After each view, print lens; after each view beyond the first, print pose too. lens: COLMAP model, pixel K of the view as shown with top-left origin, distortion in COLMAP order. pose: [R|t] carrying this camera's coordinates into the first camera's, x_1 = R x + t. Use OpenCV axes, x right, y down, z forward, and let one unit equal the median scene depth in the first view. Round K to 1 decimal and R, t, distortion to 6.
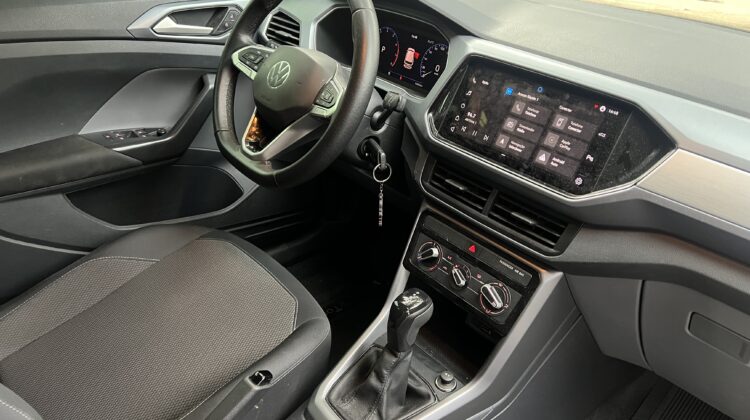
lens RADIAL K [[580.2, 0, 374.2], [0, 580.2, 201.3], [0, 0, 1]] dist [0.048963, -0.070635]
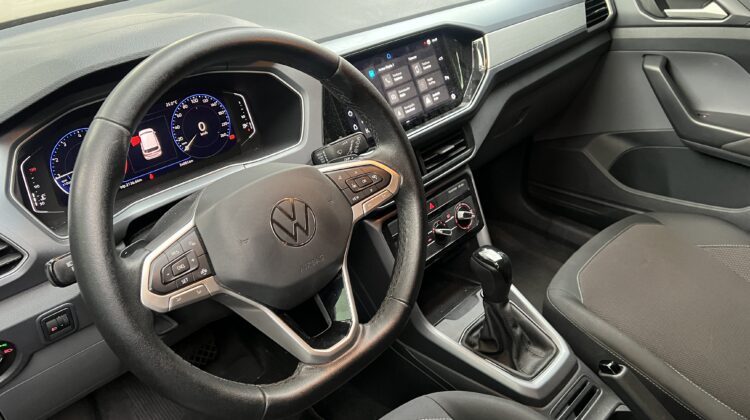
lens RADIAL K [[568.0, 0, 373.9], [0, 568.0, 198.5], [0, 0, 1]] dist [0.111980, -0.171778]
pose [[-0.089147, -0.560261, 0.823505, -0.726375], [0.486739, 0.696843, 0.526779, -0.569602], [-0.868987, 0.447793, 0.210579, 0.893927]]
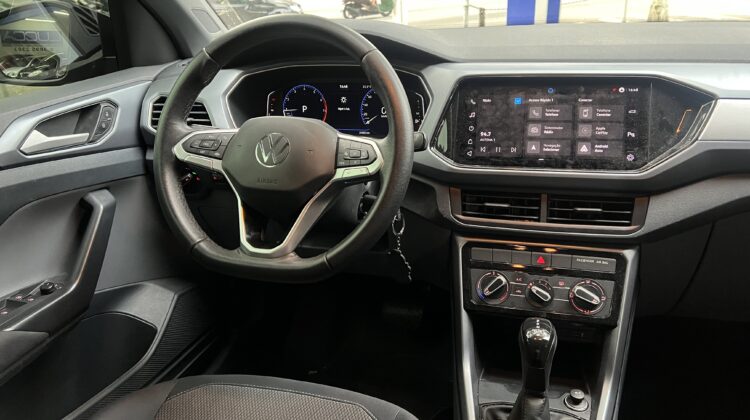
lens RADIAL K [[580.2, 0, 374.2], [0, 580.2, 201.3], [0, 0, 1]] dist [0.048963, -0.070635]
pose [[0.828363, -0.291687, 0.478261, -0.521235], [0.349497, 0.936310, -0.034293, -0.078495], [-0.437797, 0.195557, 0.877548, 0.253200]]
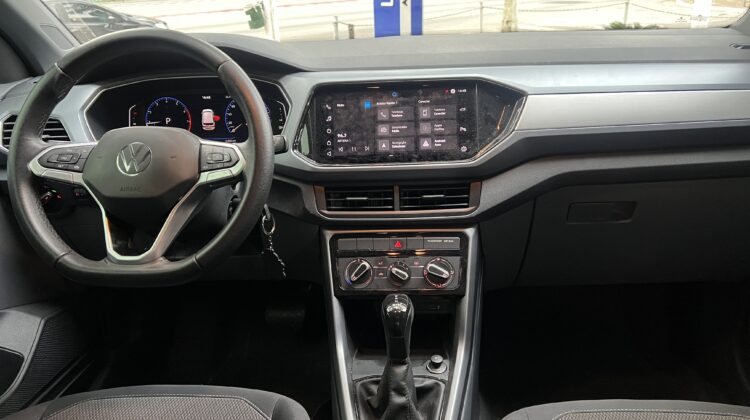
lens RADIAL K [[568.0, 0, 373.9], [0, 568.0, 198.5], [0, 0, 1]] dist [0.111980, -0.171778]
pose [[0.693212, -0.334537, 0.638390, -0.541200], [0.420074, 0.907284, 0.019298, -0.038757], [-0.585658, 0.254794, 0.769471, 0.181536]]
